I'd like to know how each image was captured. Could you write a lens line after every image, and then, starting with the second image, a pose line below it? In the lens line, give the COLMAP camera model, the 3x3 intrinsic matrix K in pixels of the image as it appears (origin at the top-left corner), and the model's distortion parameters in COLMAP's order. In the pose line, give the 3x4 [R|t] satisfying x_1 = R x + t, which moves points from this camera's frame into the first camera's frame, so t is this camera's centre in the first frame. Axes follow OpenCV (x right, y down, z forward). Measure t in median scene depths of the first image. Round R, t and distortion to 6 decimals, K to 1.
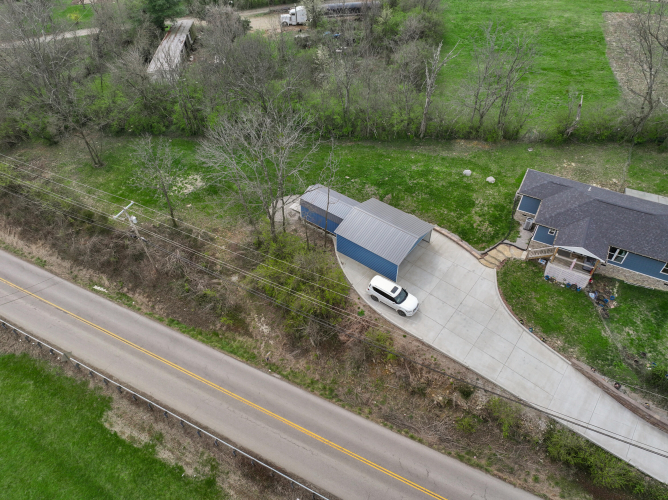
lens RADIAL K [[464.2, 0, 335.8], [0, 464.2, 249.5], [0, 0, 1]] dist [0.003718, 0.008255]
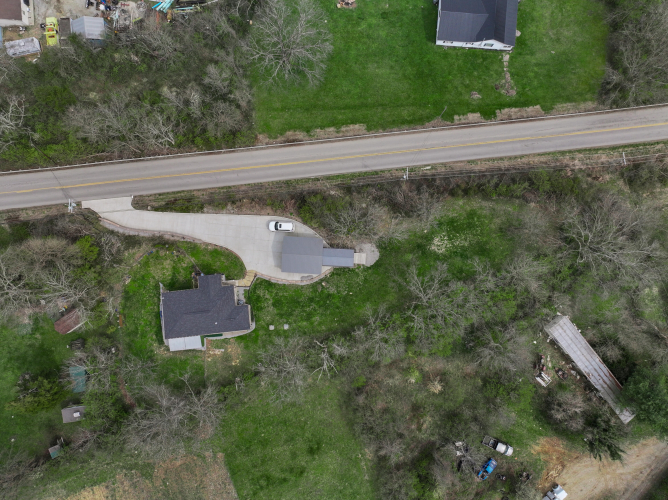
lens RADIAL K [[464.2, 0, 335.8], [0, 464.2, 249.5], [0, 0, 1]] dist [0.003718, 0.008255]
pose [[-0.827374, 0.561584, -0.008698, -0.003699], [-0.392444, -0.566965, 0.724250, -1.436075], [0.401796, 0.602639, 0.689482, -0.262983]]
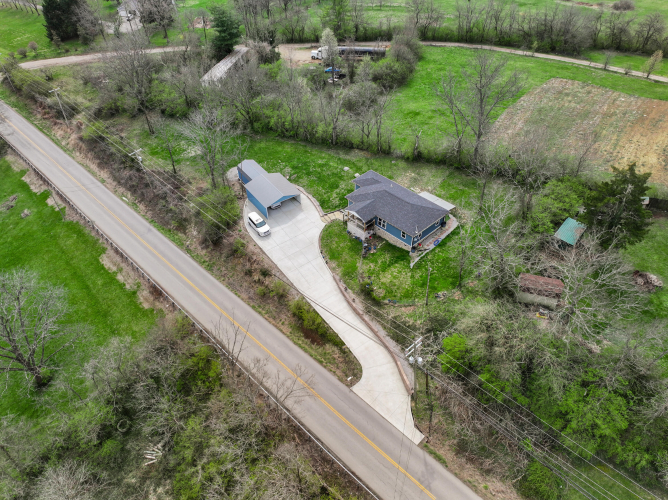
lens RADIAL K [[464.2, 0, 335.8], [0, 464.2, 249.5], [0, 0, 1]] dist [0.003718, 0.008255]
pose [[0.955562, 0.199287, -0.217224, 0.720027], [-0.206994, 0.978255, -0.013085, 0.140369], [0.209893, 0.057467, 0.976034, -0.566515]]
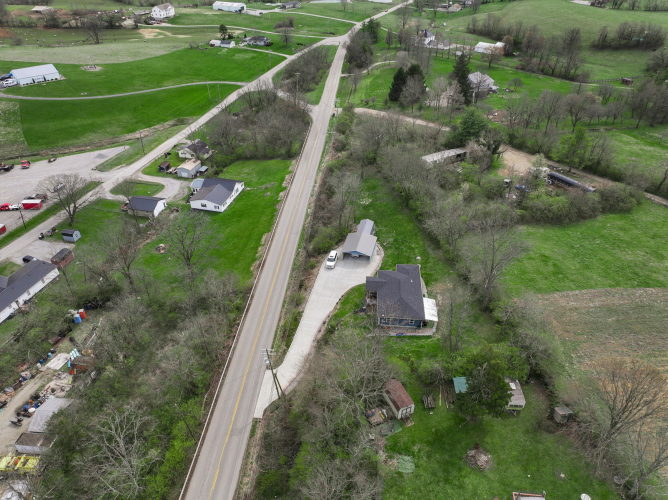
lens RADIAL K [[464.2, 0, 335.8], [0, 464.2, 249.5], [0, 0, 1]] dist [0.003718, 0.008255]
pose [[0.399401, 0.541223, -0.739971, 1.737900], [-0.640190, 0.742406, 0.197459, -0.396465], [0.656228, 0.394857, 0.643003, -0.528659]]
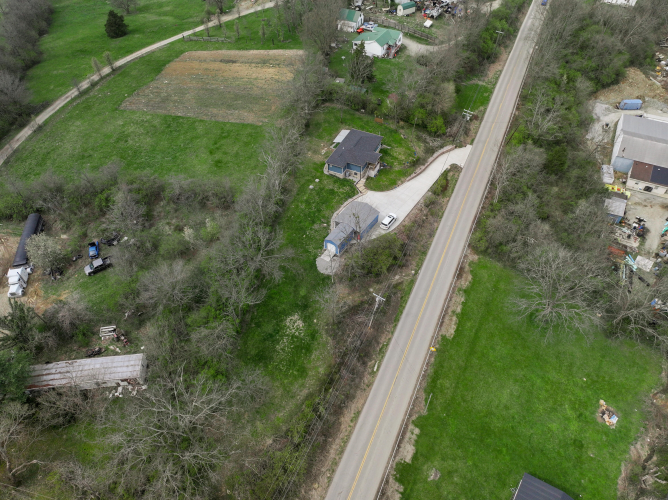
lens RADIAL K [[464.2, 0, 335.8], [0, 464.2, 249.5], [0, 0, 1]] dist [0.003718, 0.008255]
pose [[-0.058685, -0.724089, 0.687205, -1.433822], [0.699856, 0.461049, 0.545559, -1.180168], [-0.711869, 0.512961, 0.479702, 0.128164]]
